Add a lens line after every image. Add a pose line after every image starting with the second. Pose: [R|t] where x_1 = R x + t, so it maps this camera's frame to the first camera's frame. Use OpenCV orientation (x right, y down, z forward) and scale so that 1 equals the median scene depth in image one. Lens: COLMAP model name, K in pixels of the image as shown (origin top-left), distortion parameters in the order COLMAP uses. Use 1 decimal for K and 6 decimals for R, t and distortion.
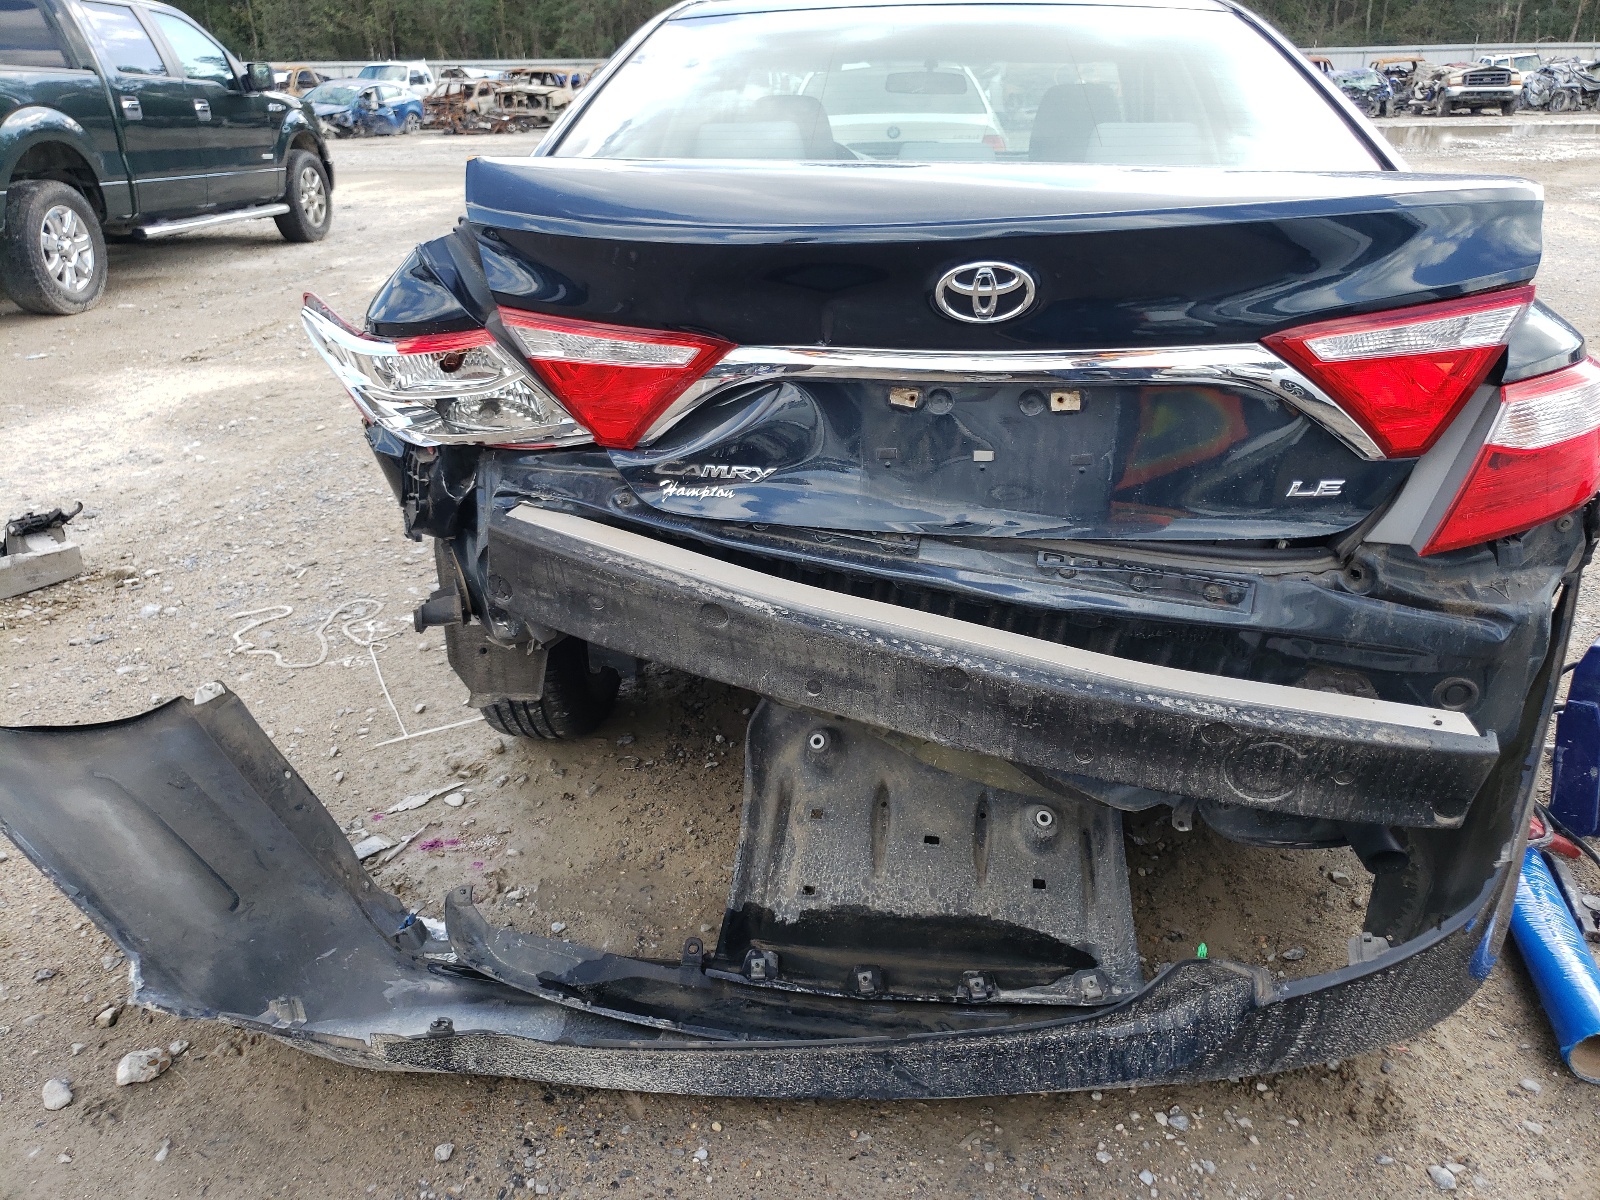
lens RADIAL K [[1252.5, 0, 801.8], [0, 1252.5, 575.1], [0, 0, 1]] dist [0.116811, -0.218770]
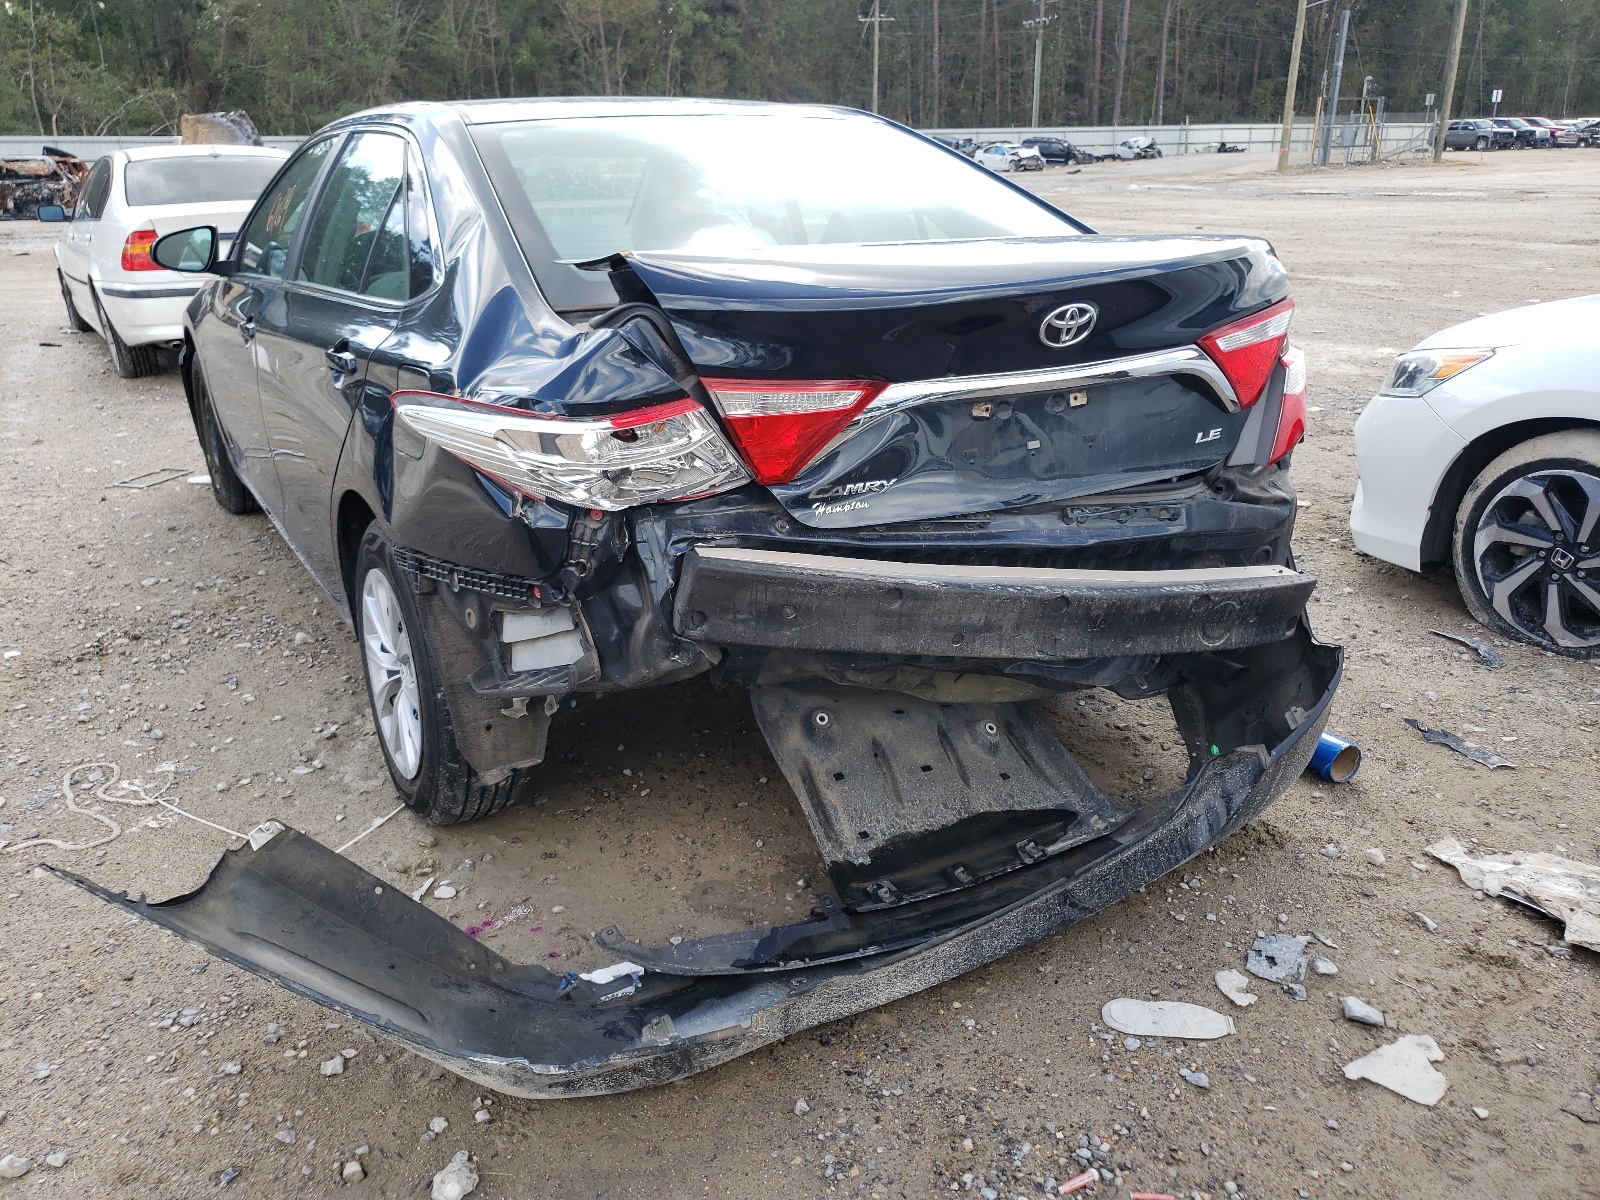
lens RADIAL K [[1252.5, 0, 801.8], [0, 1252.5, 575.1], [0, 0, 1]] dist [0.116811, -0.218770]
pose [[0.817990, -0.184619, 0.544801, -0.818782], [0.215085, 0.976563, 0.007993, -0.020190], [-0.533508, 0.110640, 0.838527, -0.010520]]
